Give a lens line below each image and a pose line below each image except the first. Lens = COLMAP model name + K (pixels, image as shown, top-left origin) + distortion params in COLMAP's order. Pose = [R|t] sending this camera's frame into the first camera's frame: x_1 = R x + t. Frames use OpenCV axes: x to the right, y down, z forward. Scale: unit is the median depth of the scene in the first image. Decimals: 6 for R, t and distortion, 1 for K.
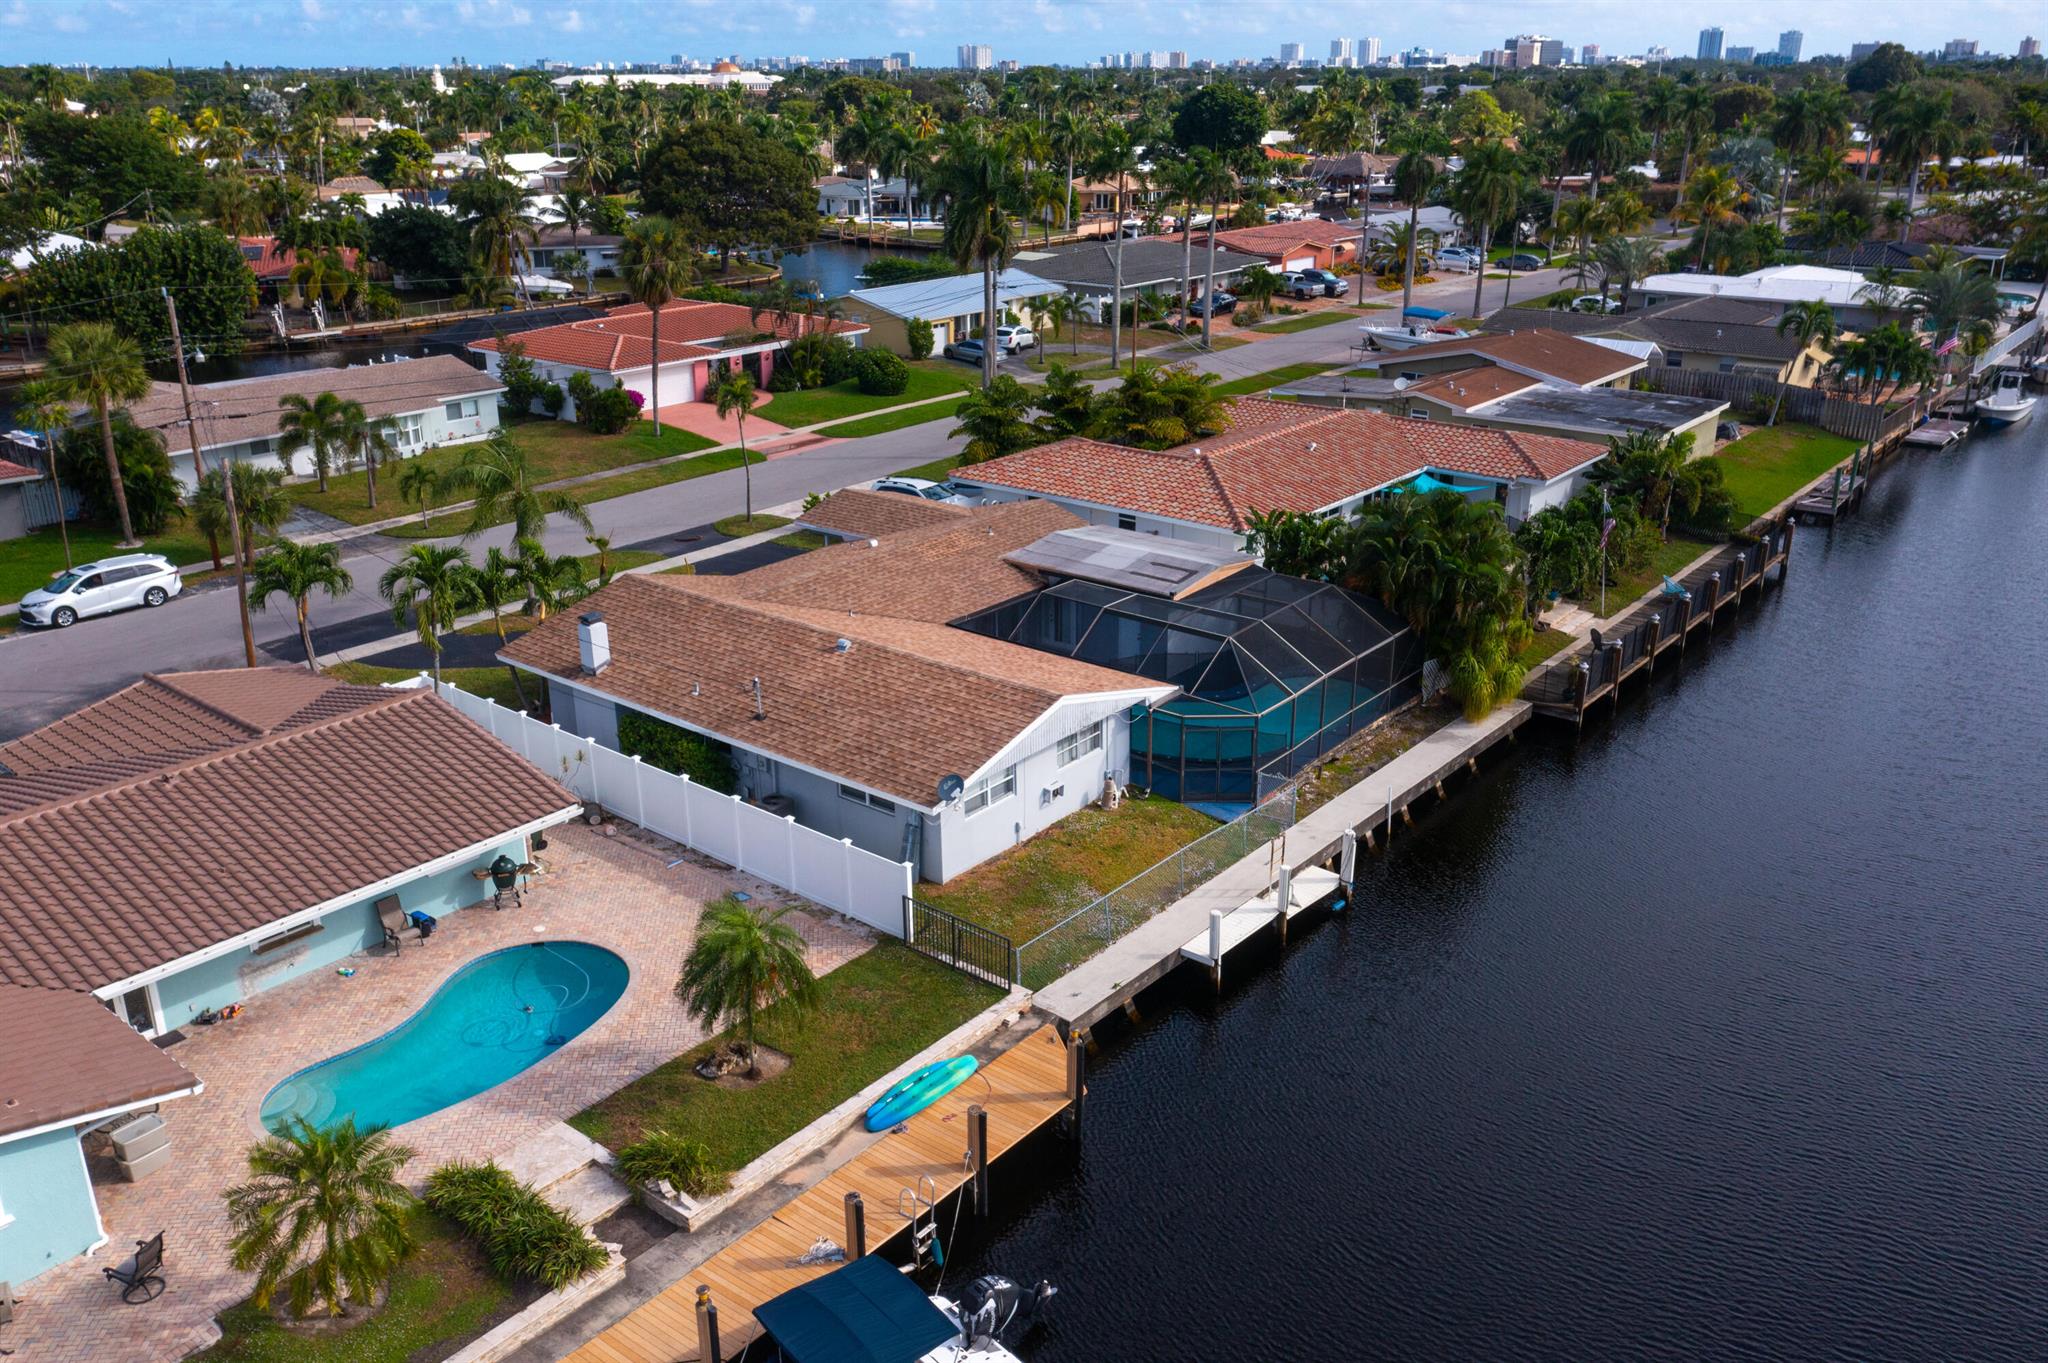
lens RADIAL K [[1624.6, 0, 1024.0], [0, 1624.6, 681.5], [0, 0, 1]] dist [0.007203, 0.000263]
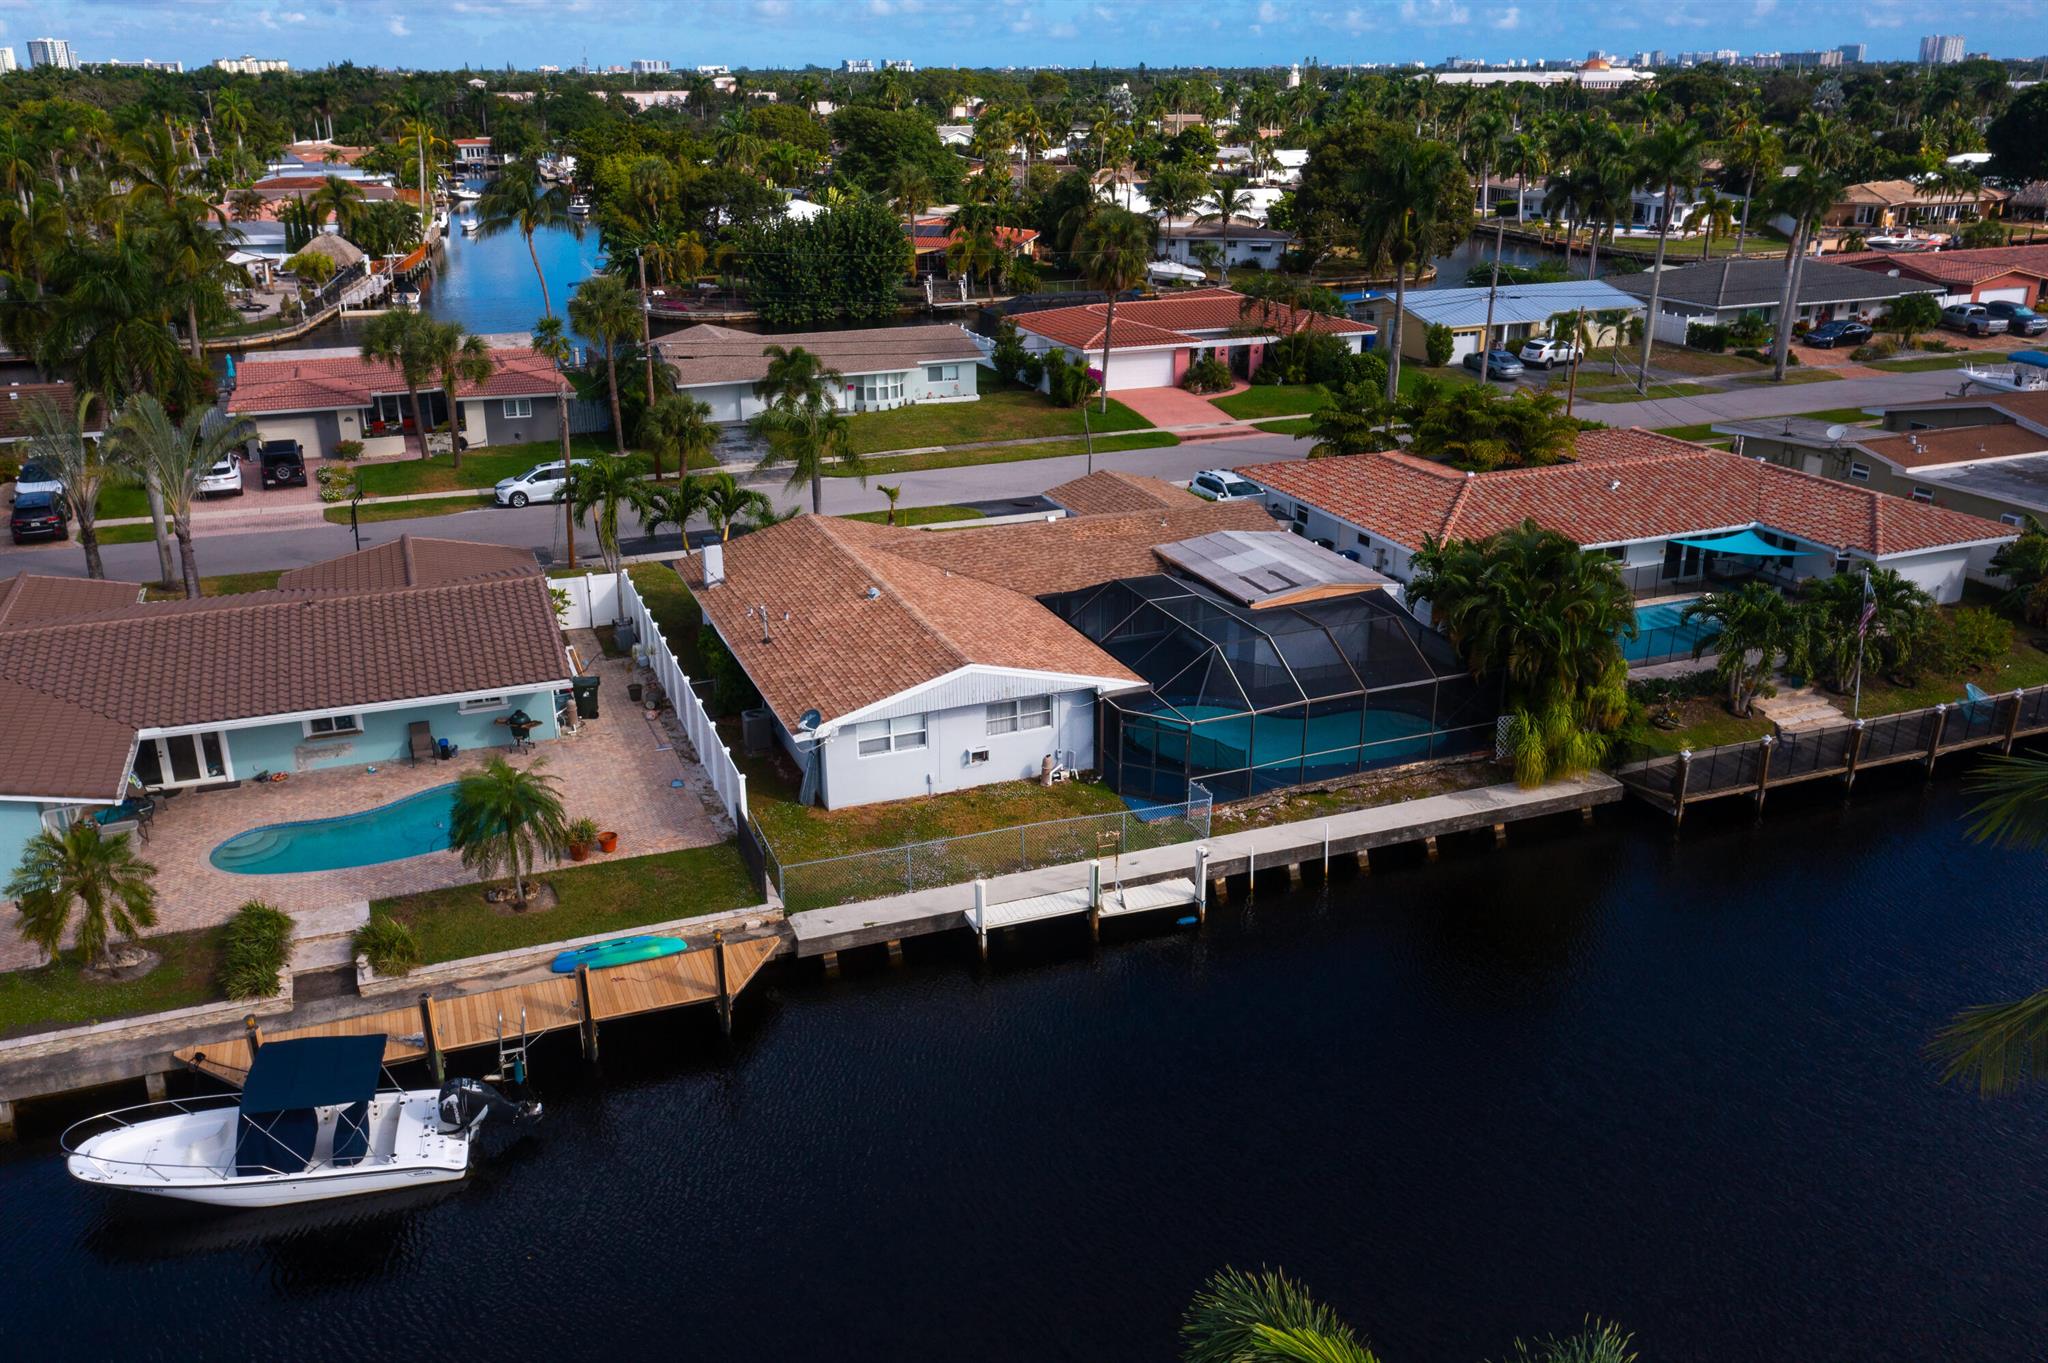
lens RADIAL K [[1624.6, 0, 1024.0], [0, 1624.6, 681.5], [0, 0, 1]] dist [0.007203, 0.000263]
pose [[0.870133, 0.170795, -0.462274, 0.298965], [-0.170171, 0.984458, 0.043415, -0.017359], [0.462505, 0.040888, 0.885673, 0.040987]]
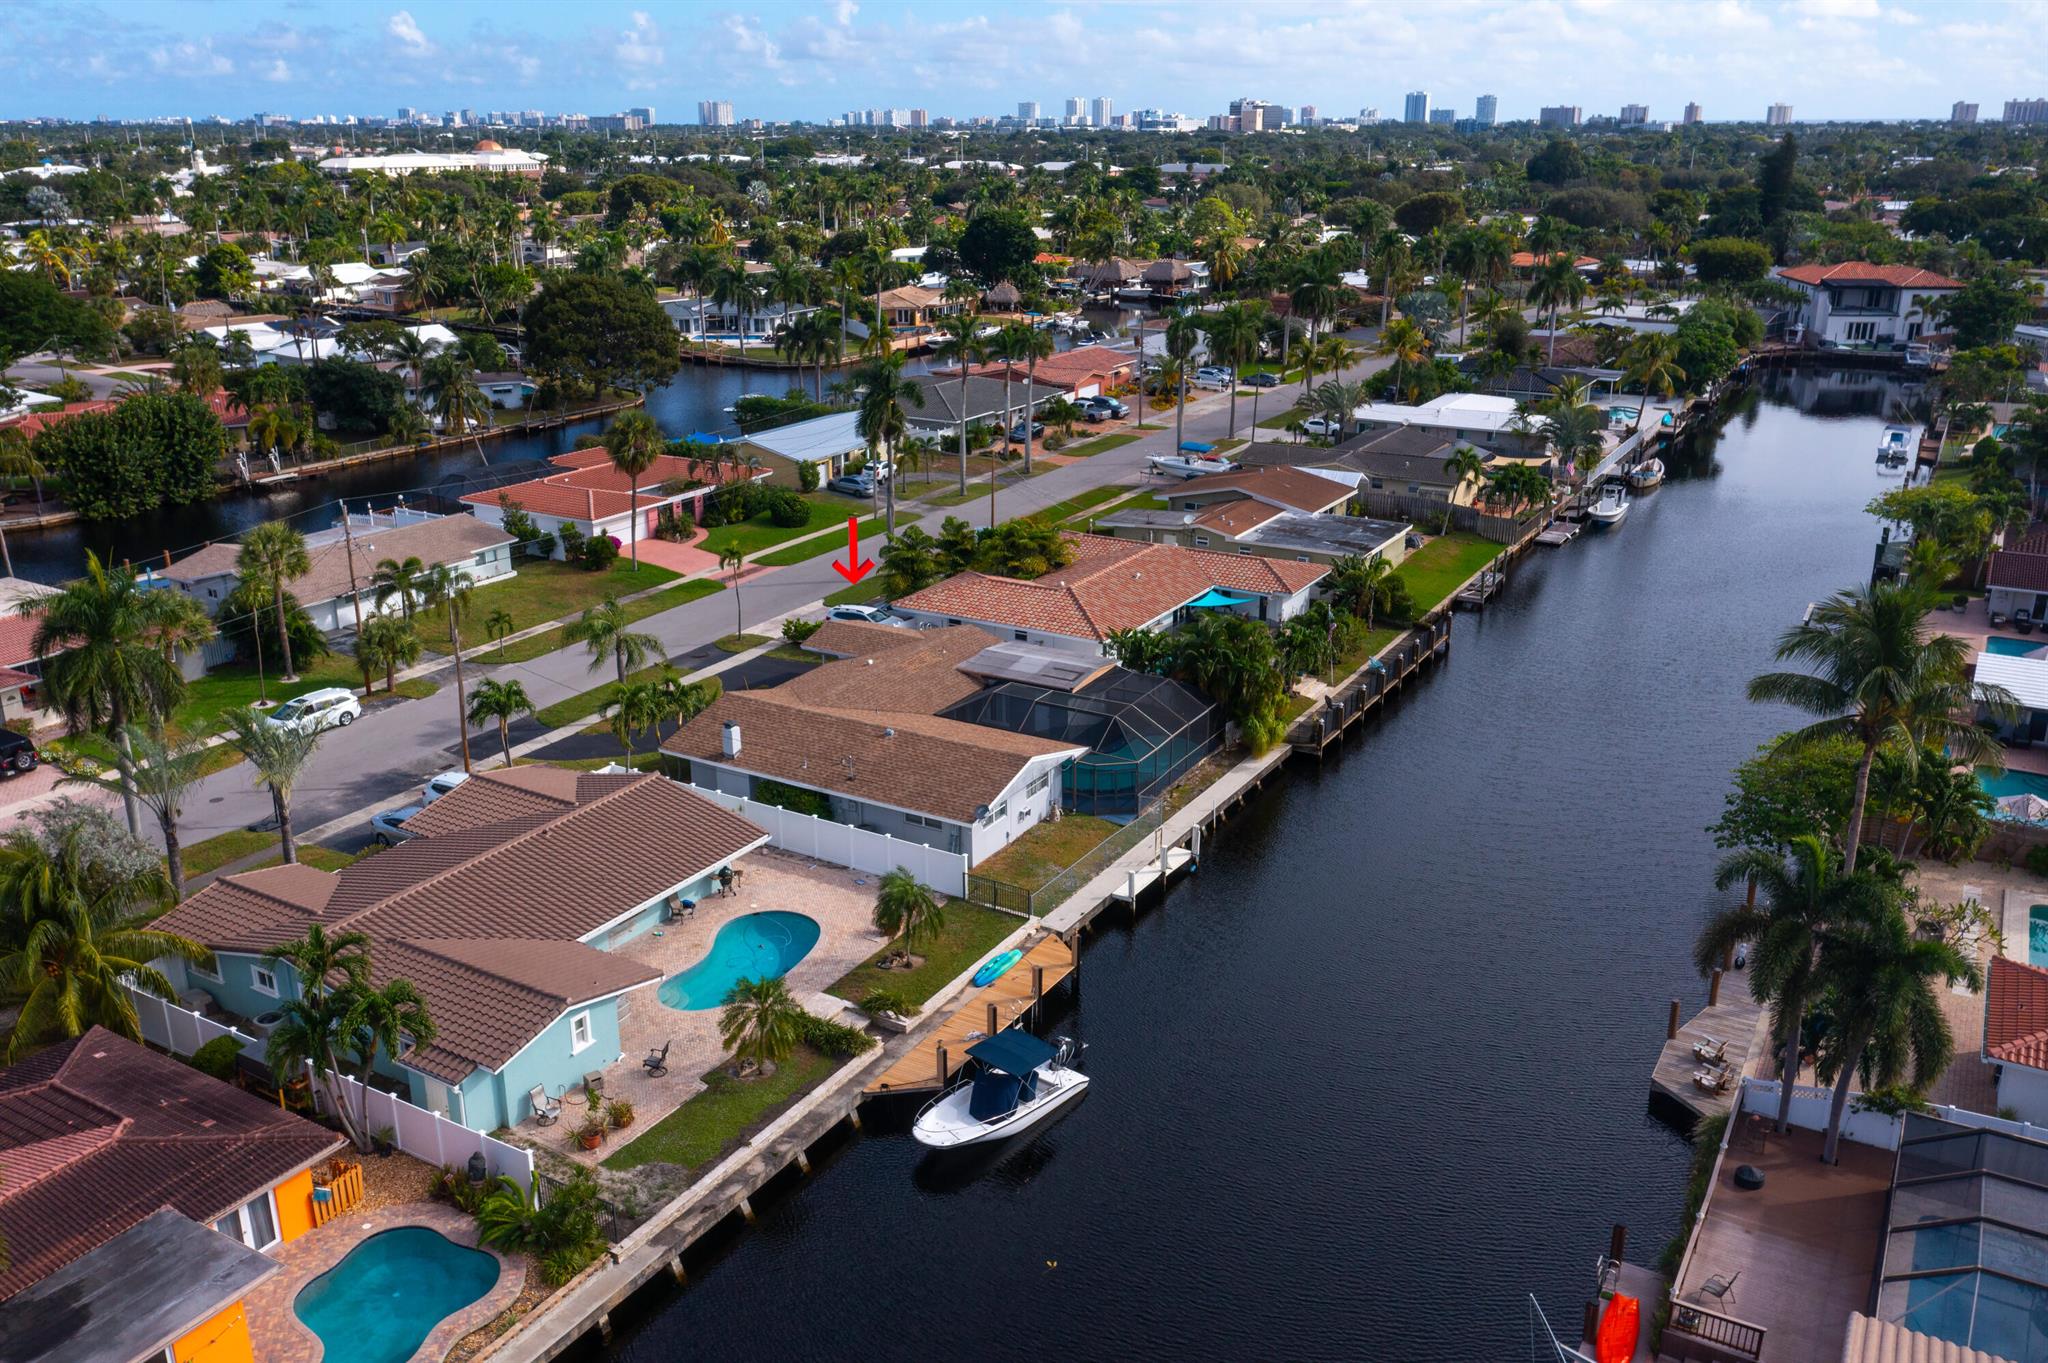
lens RADIAL K [[1624.6, 0, 1024.0], [0, 1624.6, 681.5], [0, 0, 1]] dist [0.007203, 0.000263]
pose [[0.988698, -0.045432, 0.142874, -0.125533], [0.049551, 0.998448, -0.025409, -0.015460], [-0.141498, 0.032202, 0.989415, -0.396018]]
